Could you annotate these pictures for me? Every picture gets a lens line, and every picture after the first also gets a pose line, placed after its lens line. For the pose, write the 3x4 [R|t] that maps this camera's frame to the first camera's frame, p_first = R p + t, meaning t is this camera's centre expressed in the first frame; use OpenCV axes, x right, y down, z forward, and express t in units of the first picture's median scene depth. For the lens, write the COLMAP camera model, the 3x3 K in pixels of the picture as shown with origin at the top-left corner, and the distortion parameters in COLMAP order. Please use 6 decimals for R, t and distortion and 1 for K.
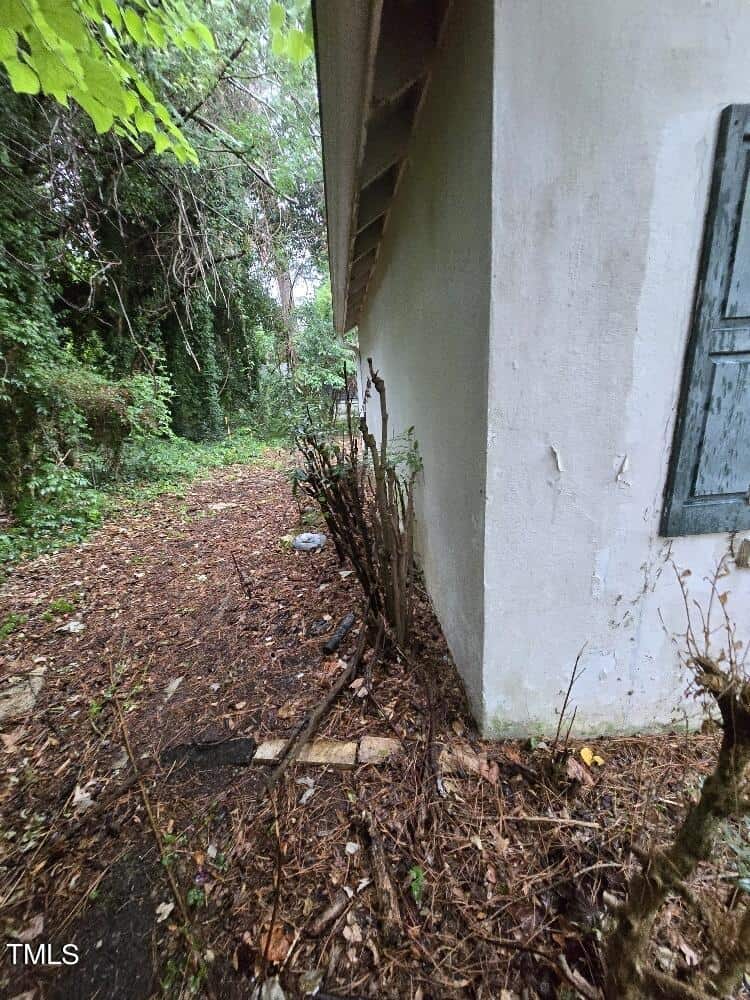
lens RADIAL K [[411.9, 0, 375.0], [0, 411.9, 500.0], [0, 0, 1]] dist [-0.017883, 0.006449]
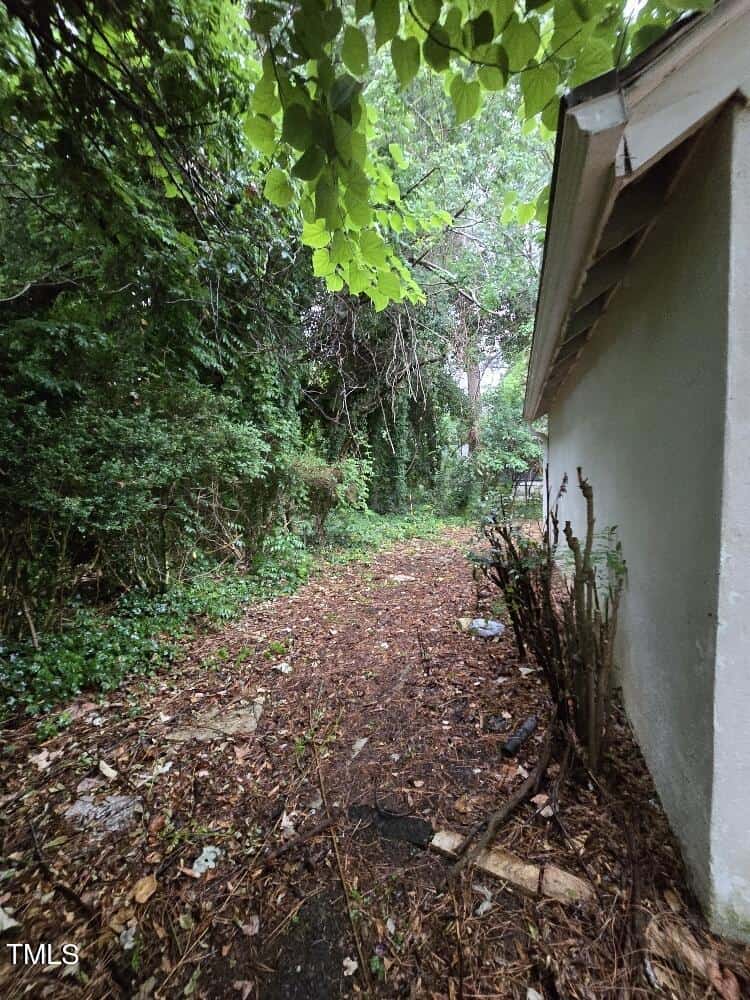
lens RADIAL K [[411.9, 0, 375.0], [0, 411.9, 500.0], [0, 0, 1]] dist [-0.017883, 0.006449]
pose [[0.914720, 0.057117, -0.400032, -0.048939], [-0.129467, 0.979199, -0.156231, -0.021056], [0.382788, 0.194699, 0.903087, -0.097598]]
